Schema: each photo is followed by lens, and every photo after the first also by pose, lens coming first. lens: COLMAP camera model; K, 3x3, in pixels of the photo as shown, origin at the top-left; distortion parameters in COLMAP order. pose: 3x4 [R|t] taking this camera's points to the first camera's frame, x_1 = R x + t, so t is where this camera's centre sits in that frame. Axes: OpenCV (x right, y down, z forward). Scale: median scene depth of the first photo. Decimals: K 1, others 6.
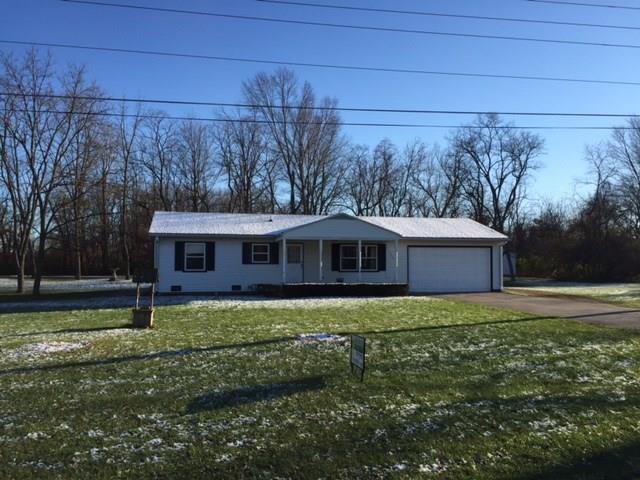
lens RADIAL K [[540.6, 0, 320.5], [0, 540.6, 239.6], [0, 0, 1]] dist [0.042836, -0.075248]
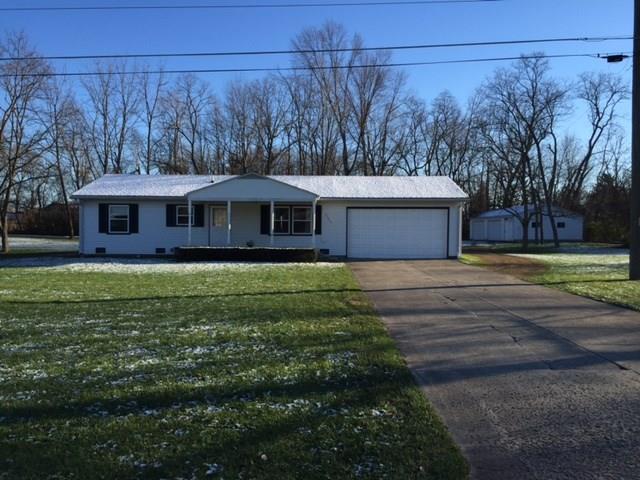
lens RADIAL K [[540.6, 0, 319.9], [0, 540.6, 239.6], [0, 0, 1]] dist [0.042836, -0.075248]
pose [[0.972377, 0.009452, -0.233223, 0.348890], [0.006762, 0.997620, 0.068623, 0.003320], [0.233317, -0.068305, 0.969999, 0.110556]]
